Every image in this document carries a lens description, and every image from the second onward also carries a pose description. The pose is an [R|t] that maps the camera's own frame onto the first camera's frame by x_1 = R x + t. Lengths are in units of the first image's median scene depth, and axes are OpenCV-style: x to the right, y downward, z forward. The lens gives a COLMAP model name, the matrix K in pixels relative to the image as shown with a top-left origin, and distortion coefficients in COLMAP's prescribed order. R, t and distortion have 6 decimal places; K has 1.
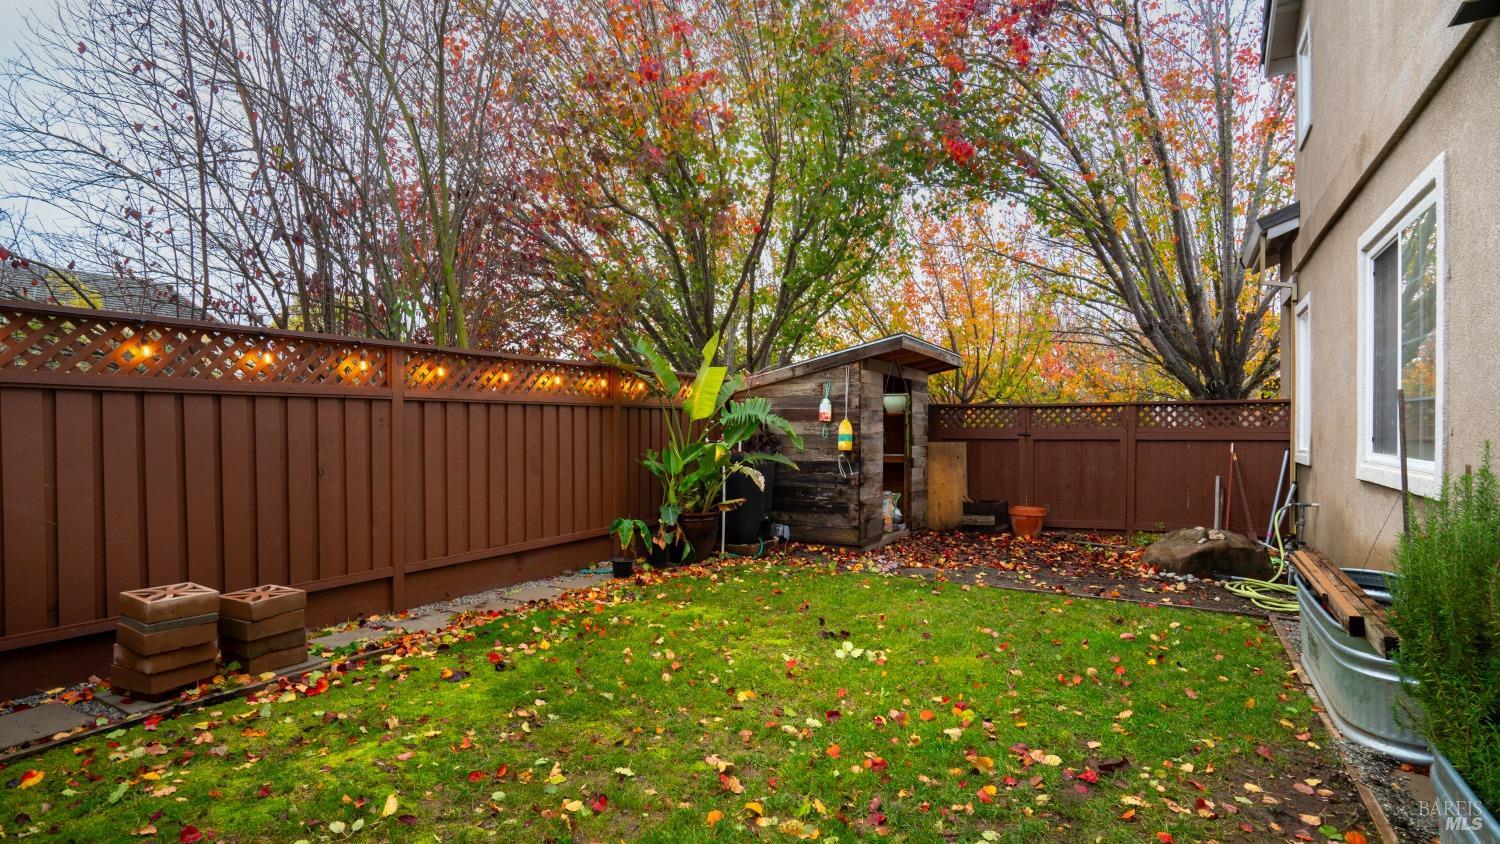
lens RADIAL K [[792.1, 0, 743.4], [0, 792.1, 418.6], [0, 0, 1]] dist [-0.003054, 0.000454]
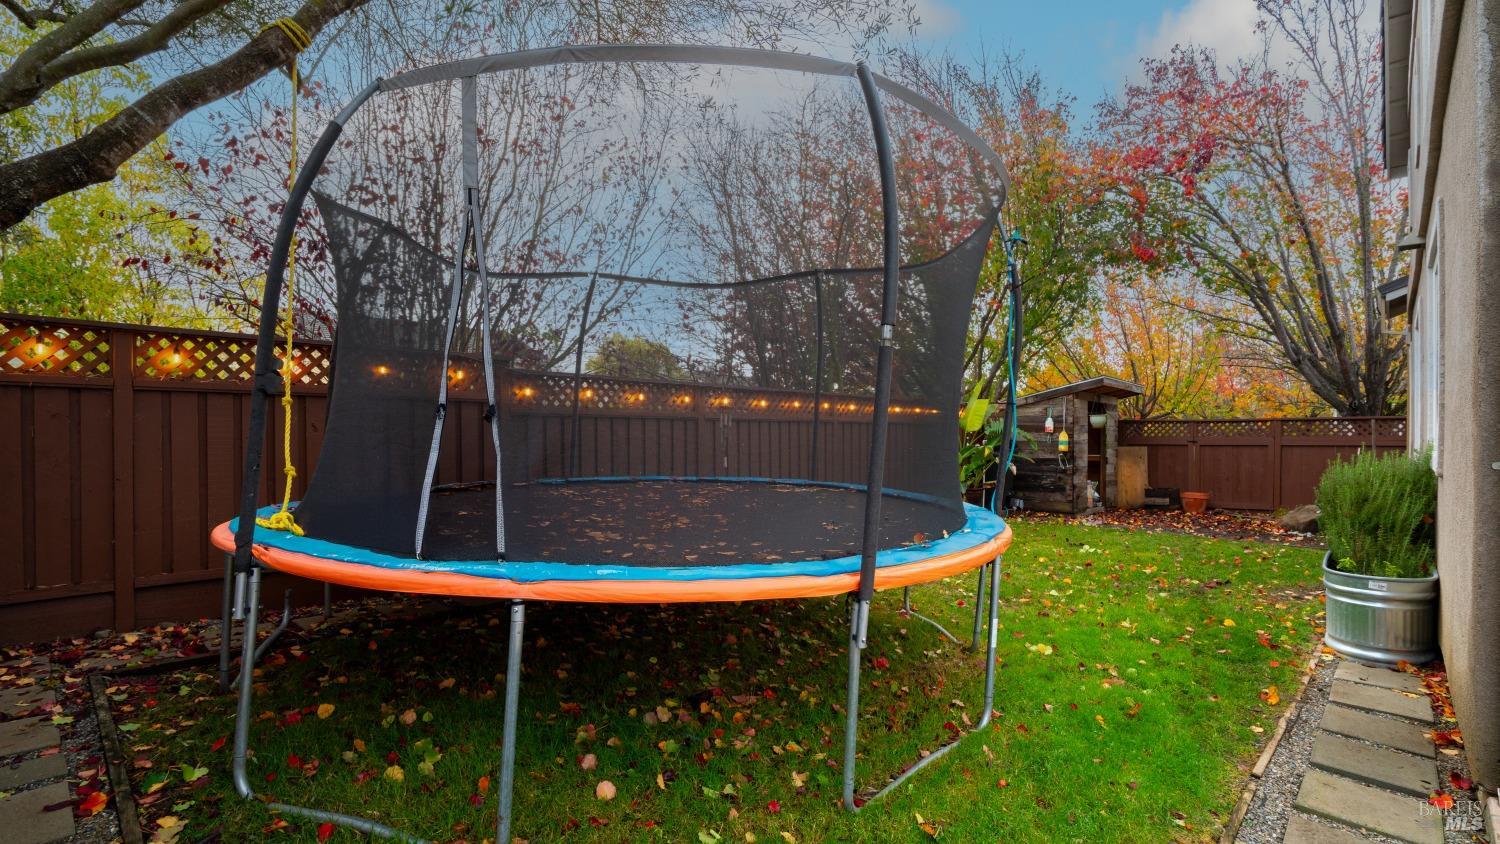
lens RADIAL K [[684.1, 0, 761.9], [0, 684.1, 433.2], [0, 0, 1]] dist [-0.010993, 0.000435]
pose [[0.972730, -0.002205, -0.231930, -0.102197], [0.003787, 0.999973, 0.006375, -0.005418], [0.231910, -0.007079, 0.972712, -0.333818]]
